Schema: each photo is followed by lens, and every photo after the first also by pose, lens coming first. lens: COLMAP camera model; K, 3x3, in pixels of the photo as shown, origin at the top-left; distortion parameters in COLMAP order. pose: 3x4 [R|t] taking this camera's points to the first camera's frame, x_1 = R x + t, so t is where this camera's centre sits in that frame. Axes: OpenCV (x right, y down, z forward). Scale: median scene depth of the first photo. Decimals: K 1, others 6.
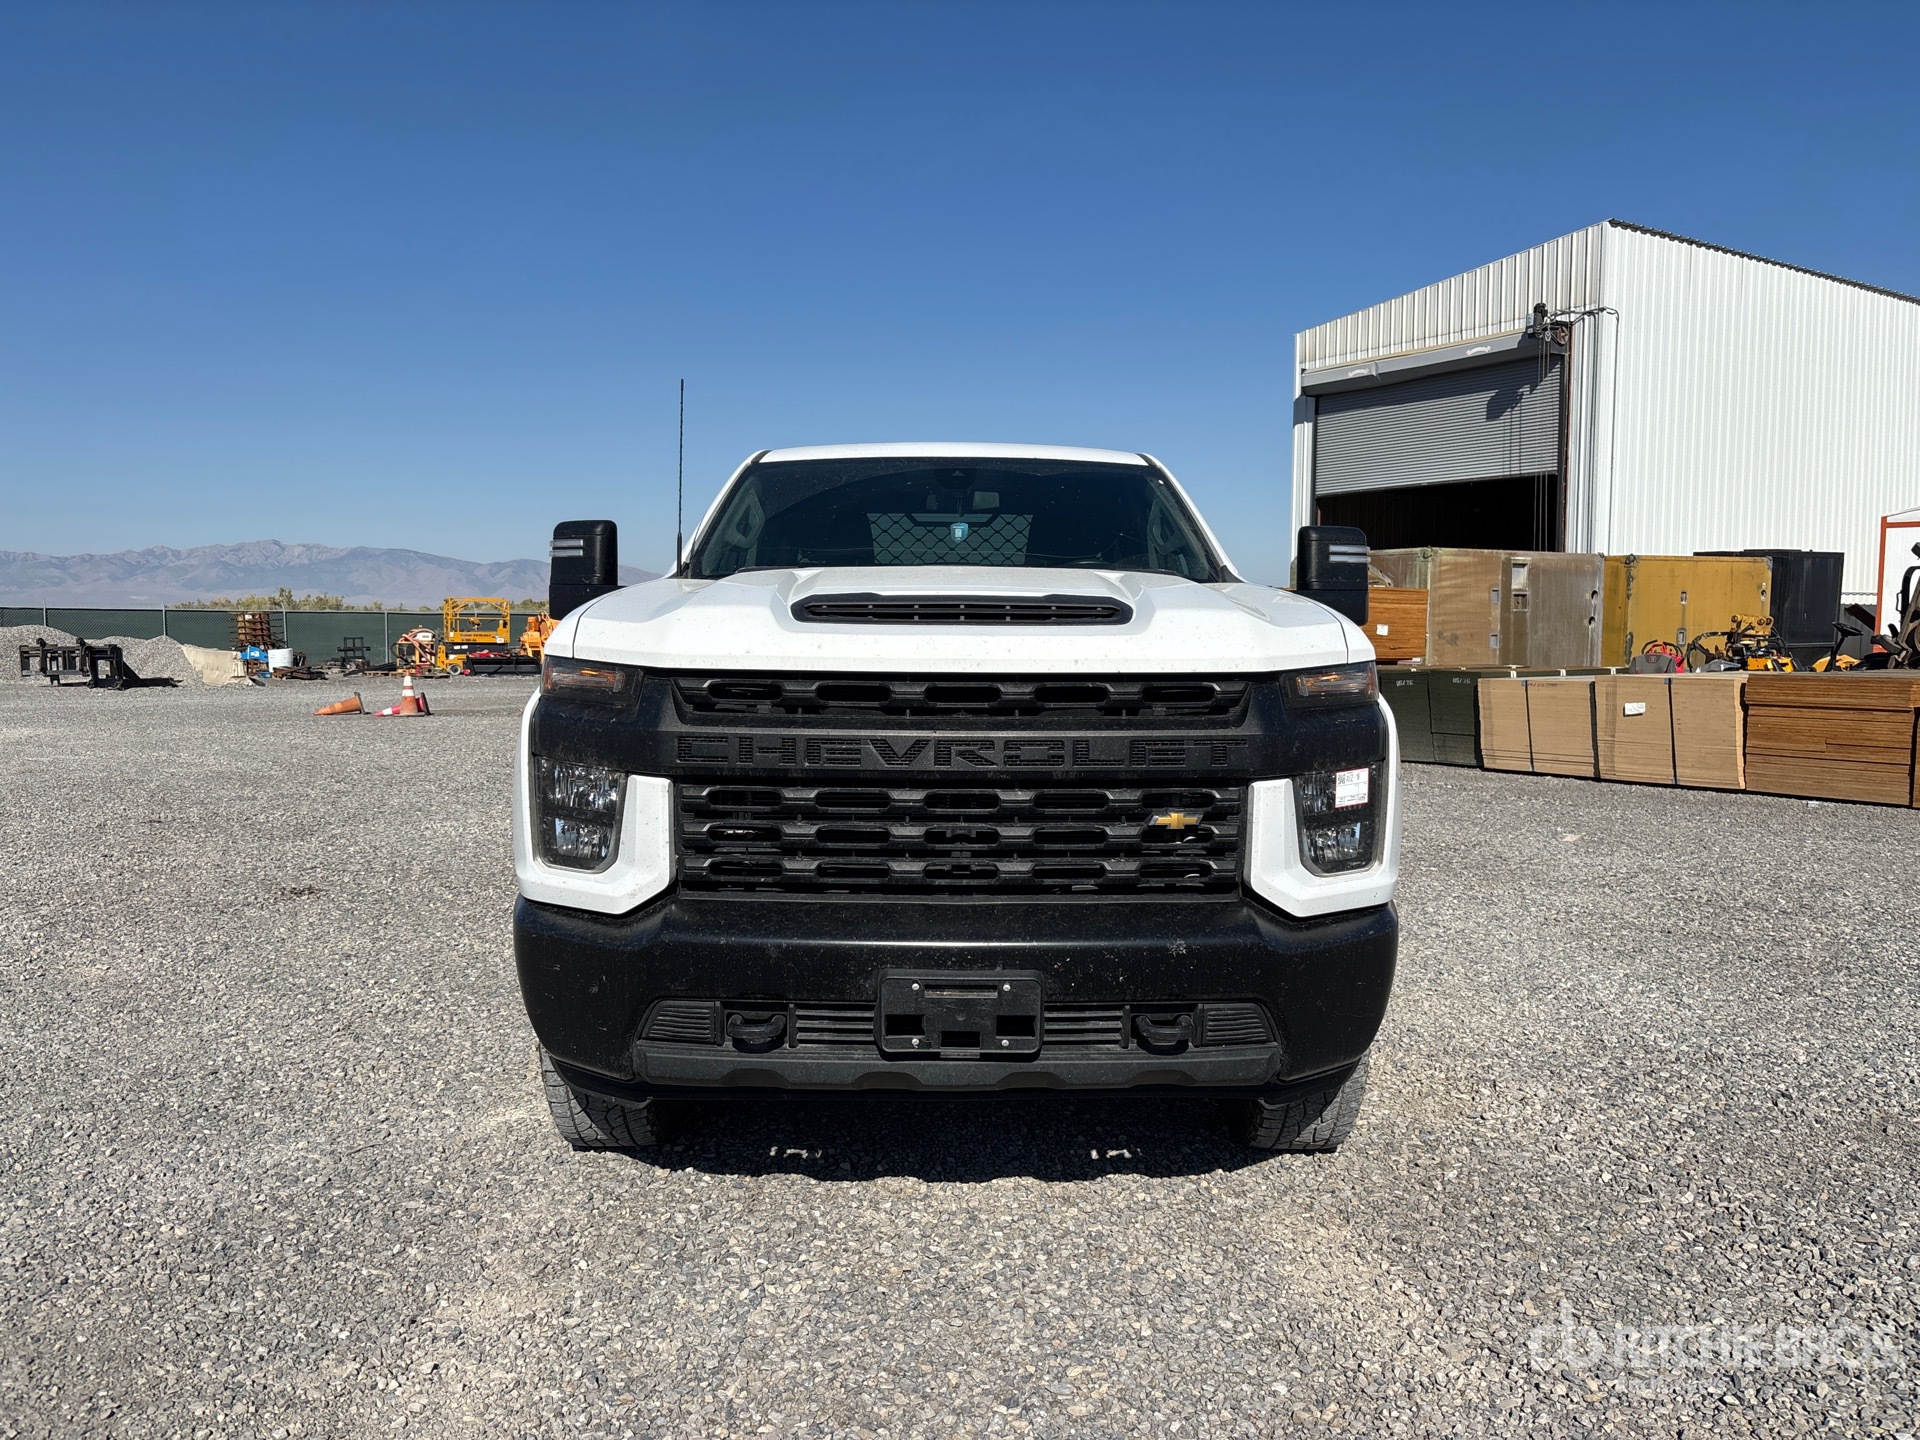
lens RADIAL K [[1461.5, 0, 960.0], [0, 1461.5, 720.0], [0, 0, 1]] dist [0.011971, -0.002268]
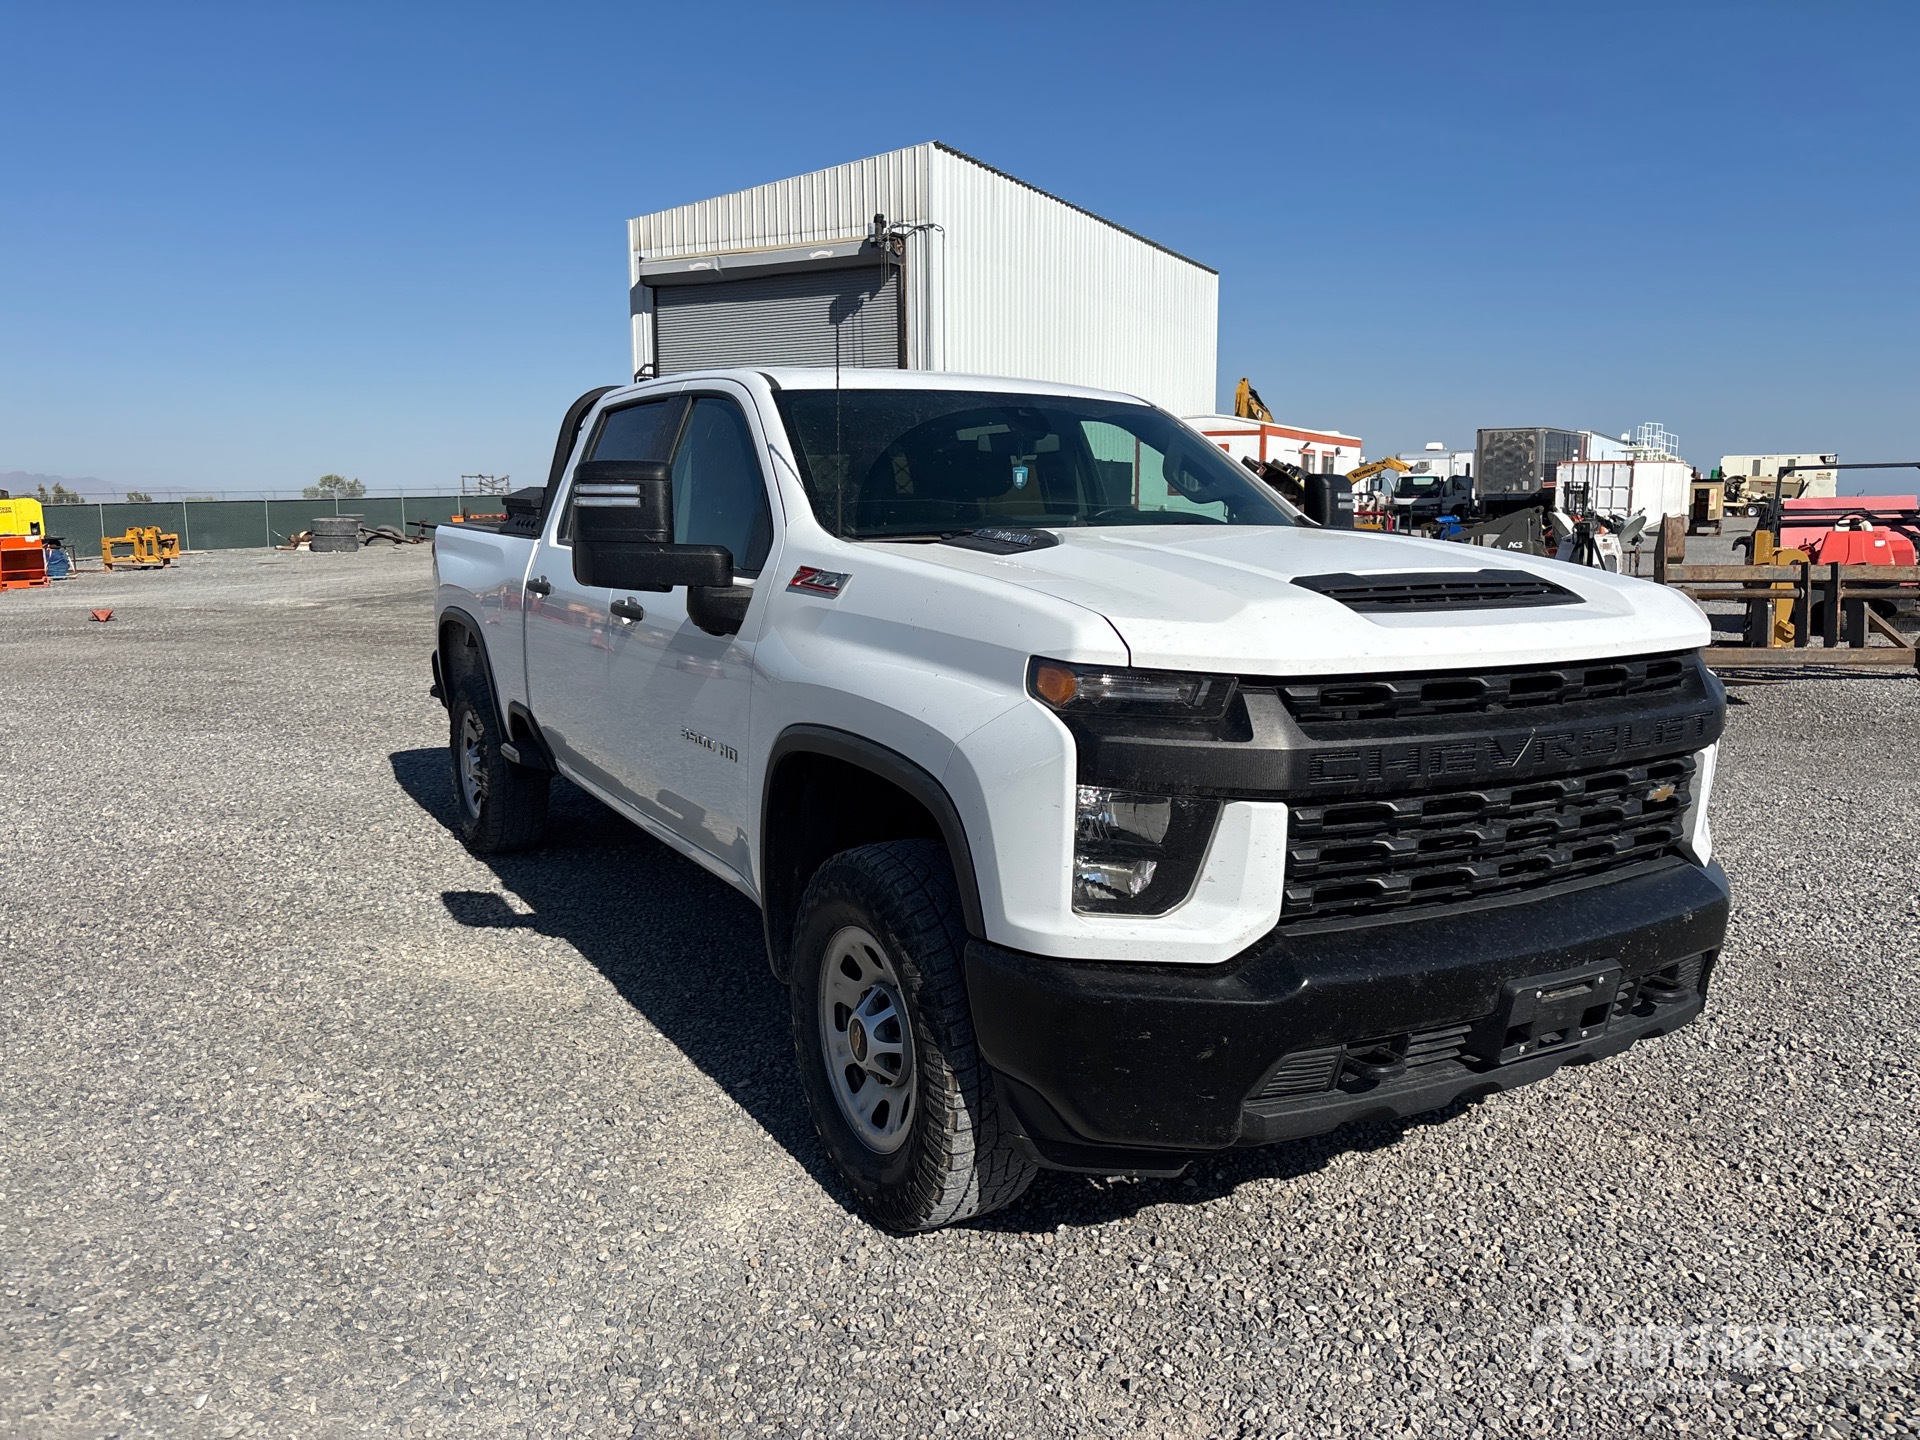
lens RADIAL K [[1458.1, 0, 975.2], [0, 1458.1, 704.5], [0, 0, 1]] dist [0.019624, -0.016784]
pose [[0.868850, -0.070909, 0.489971, -0.503032], [0.038608, 0.996380, 0.075736, -0.058644], [-0.493568, -0.046887, 0.868442, 0.218393]]
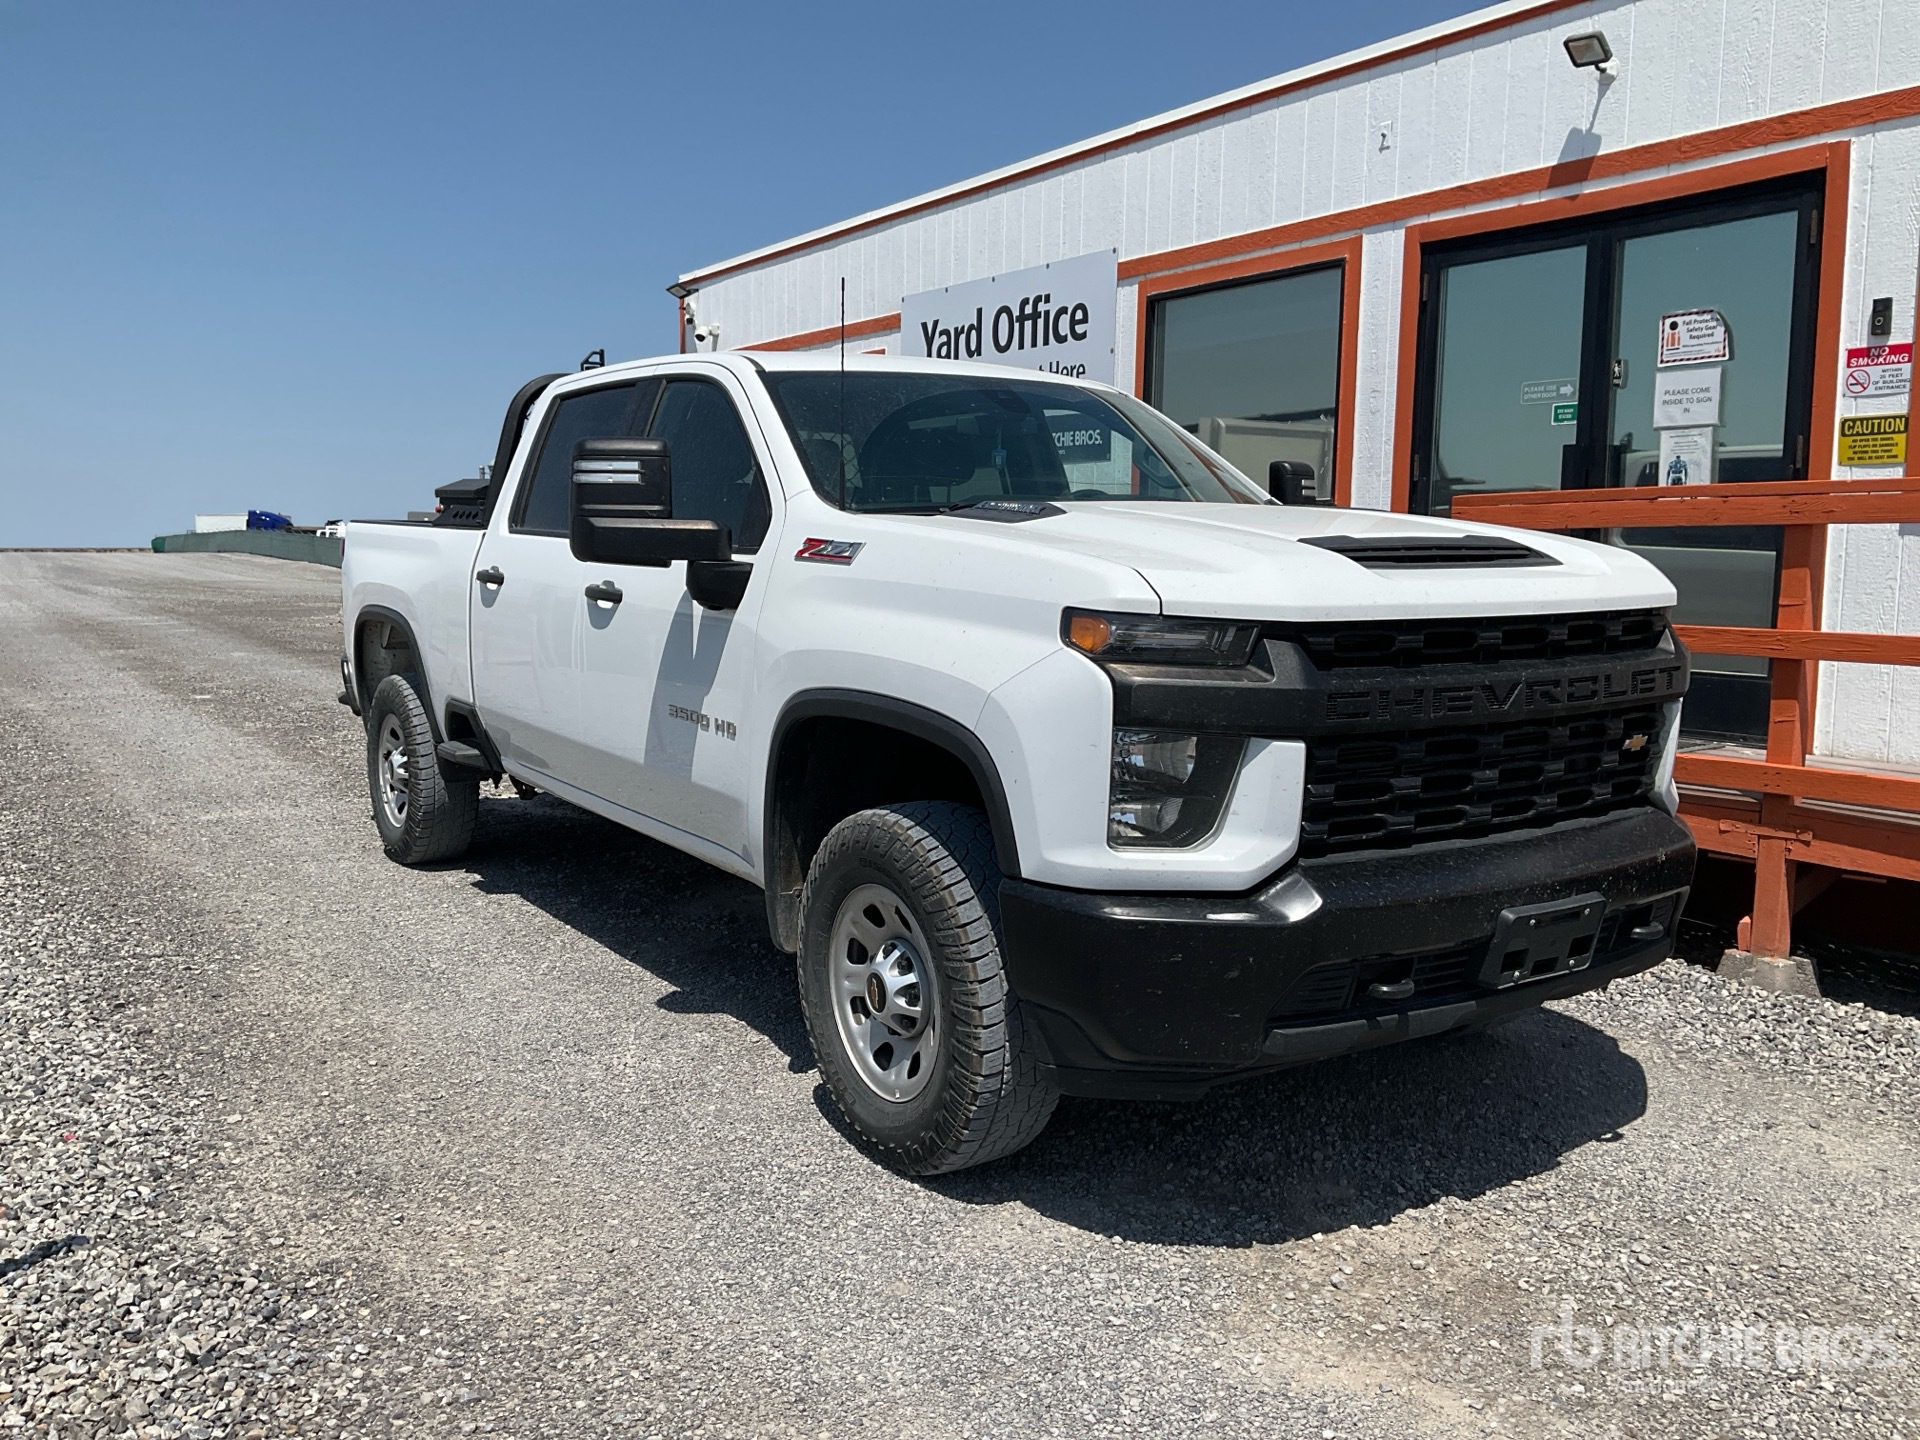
lens RADIAL K [[1569.6, 0, 960.0], [0, 1569.6, 720.0], [0, 0, 1]] dist [0.016461, -0.008186]
pose [[0.837638, -0.072679, 0.541369, -0.597011], [0.042763, 0.996792, 0.067654, -0.032728], [-0.544549, -0.033518, 0.838059, 0.178642]]
